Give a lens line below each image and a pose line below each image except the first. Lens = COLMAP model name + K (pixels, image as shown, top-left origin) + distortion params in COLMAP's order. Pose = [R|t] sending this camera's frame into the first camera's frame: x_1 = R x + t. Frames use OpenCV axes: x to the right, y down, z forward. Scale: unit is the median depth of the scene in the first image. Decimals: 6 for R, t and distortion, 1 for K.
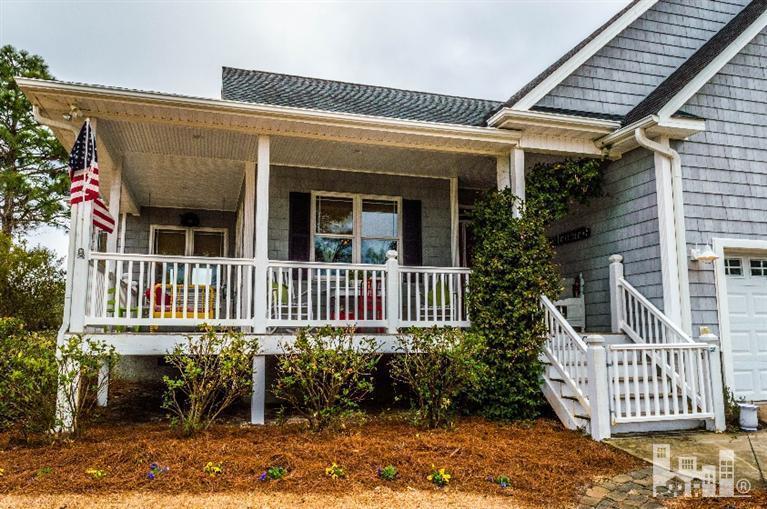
lens RADIAL K [[603.0, 0, 383.5], [0, 603.0, 254.5], [0, 0, 1]] dist [0.037295, -0.000556]
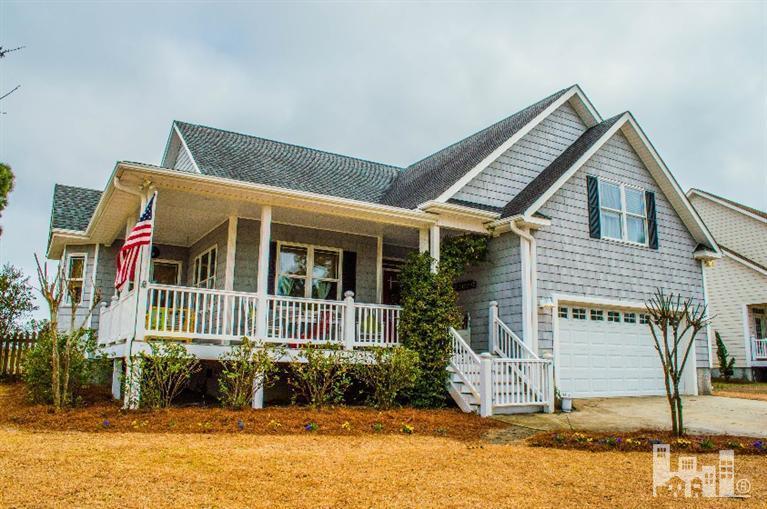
lens RADIAL K [[595.3, 0, 400.2], [0, 595.3, 253.4], [0, 0, 1]] dist [-0.038108, 0.001784]
pose [[0.967178, 0.065033, 0.245638, -0.216181], [-0.051915, 0.996877, -0.059515, -0.018686], [-0.248741, 0.044809, 0.967533, -0.378652]]
